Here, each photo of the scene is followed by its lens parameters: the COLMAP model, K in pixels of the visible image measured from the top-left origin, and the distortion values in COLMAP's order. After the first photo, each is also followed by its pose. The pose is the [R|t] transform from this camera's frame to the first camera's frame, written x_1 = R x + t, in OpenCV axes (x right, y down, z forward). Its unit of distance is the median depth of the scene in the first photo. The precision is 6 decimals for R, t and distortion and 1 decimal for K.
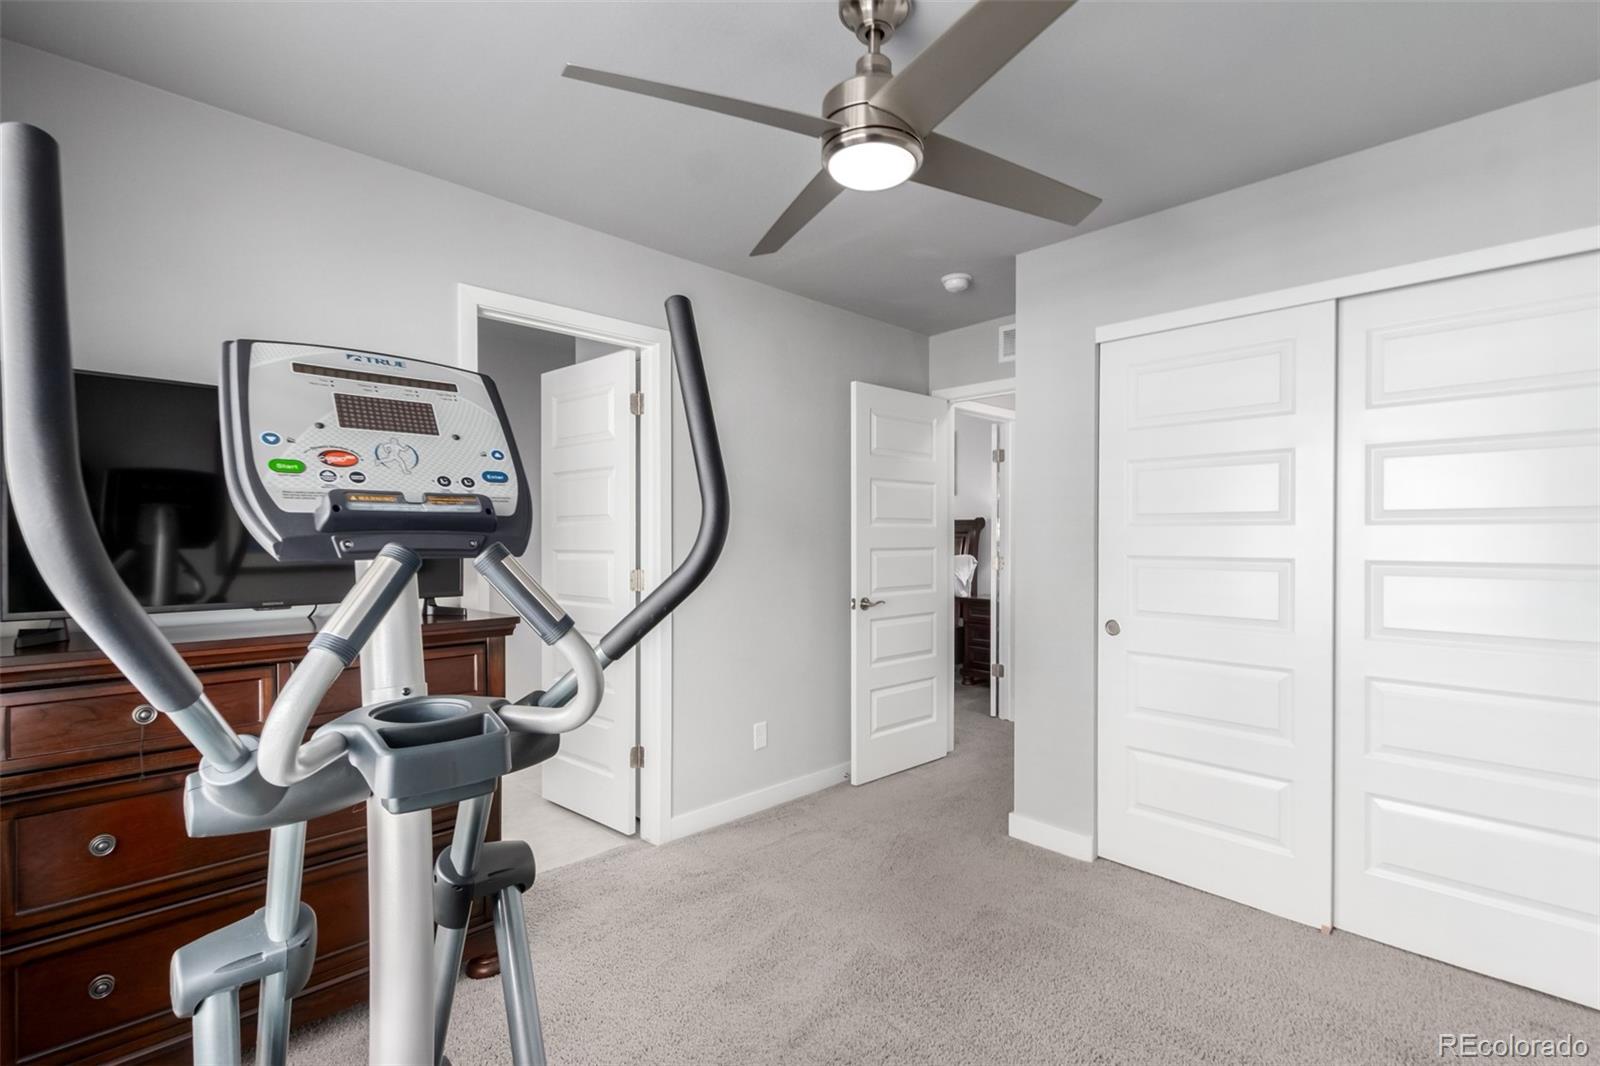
lens RADIAL K [[752.9, 0, 807.0], [0, 752.9, 543.7], [0, 0, 1]] dist [0.000318, -0.000794]
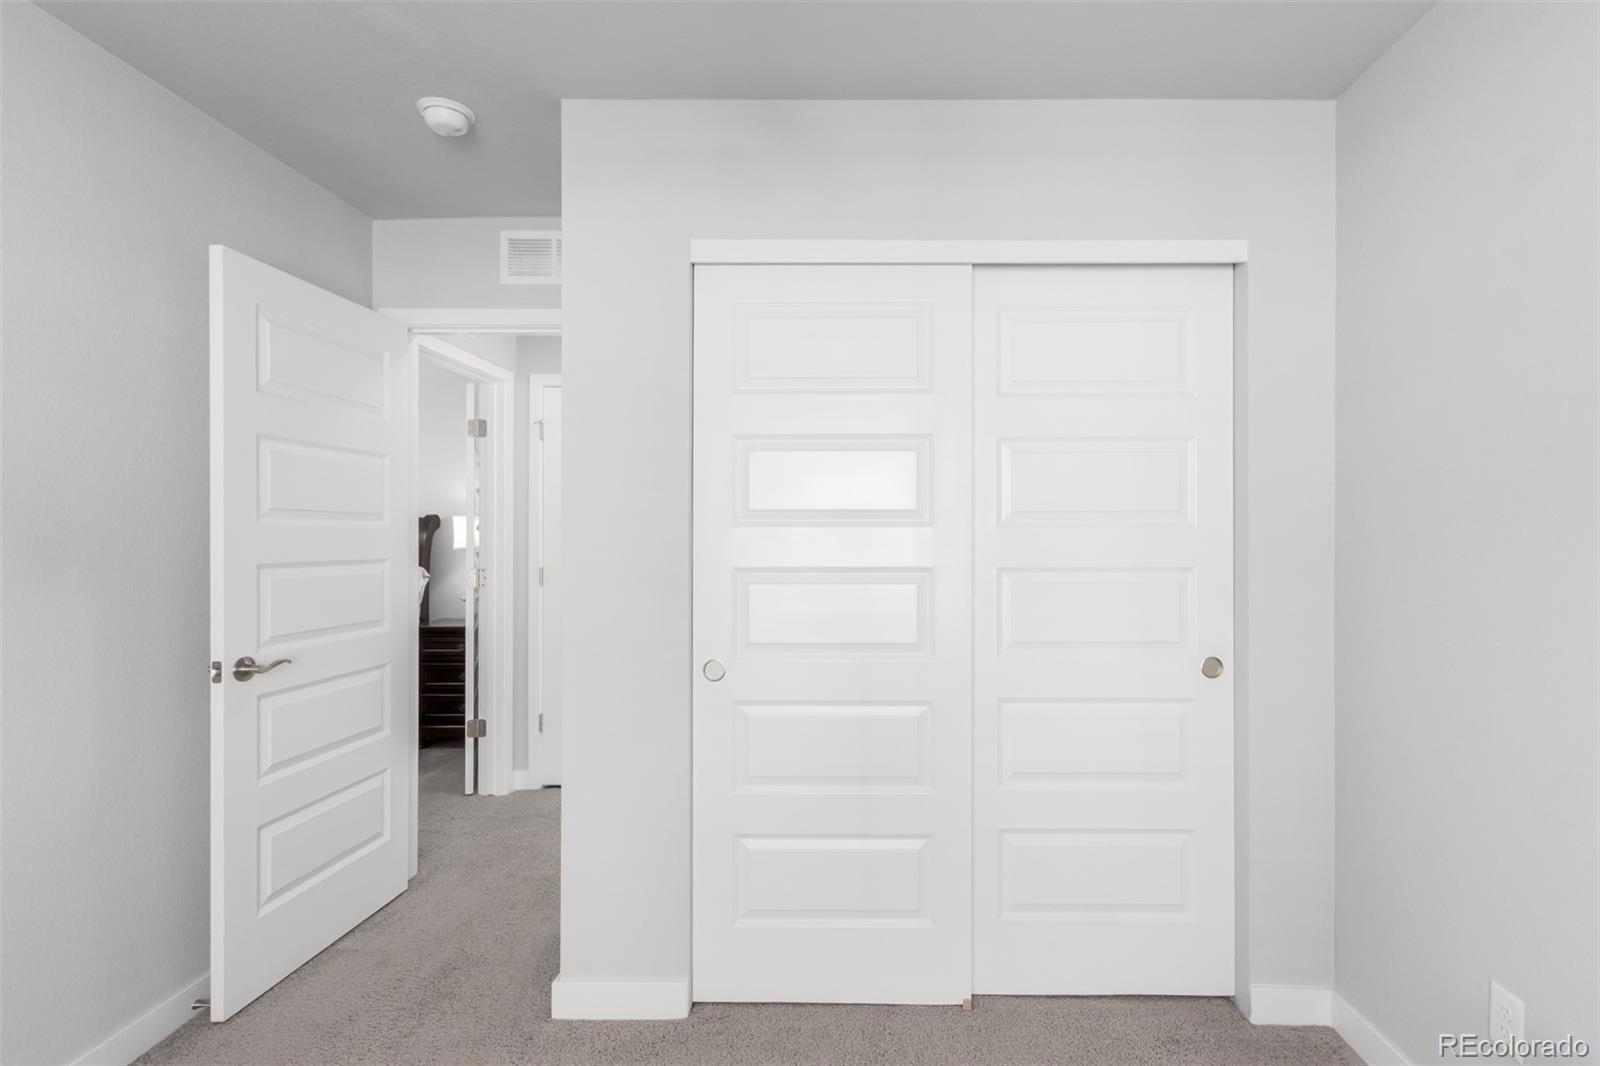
lens RADIAL K [[743.7, 0, 870.1], [0, 743.7, 536.1], [0, 0, 1]] dist [-0.000592, -0.001298]
pose [[0.692822, 0.000251, 0.721108, 0.004515], [0.009435, 0.999911, -0.009412, -0.004944], [-0.721047, 0.013324, 0.692759, 0.309766]]
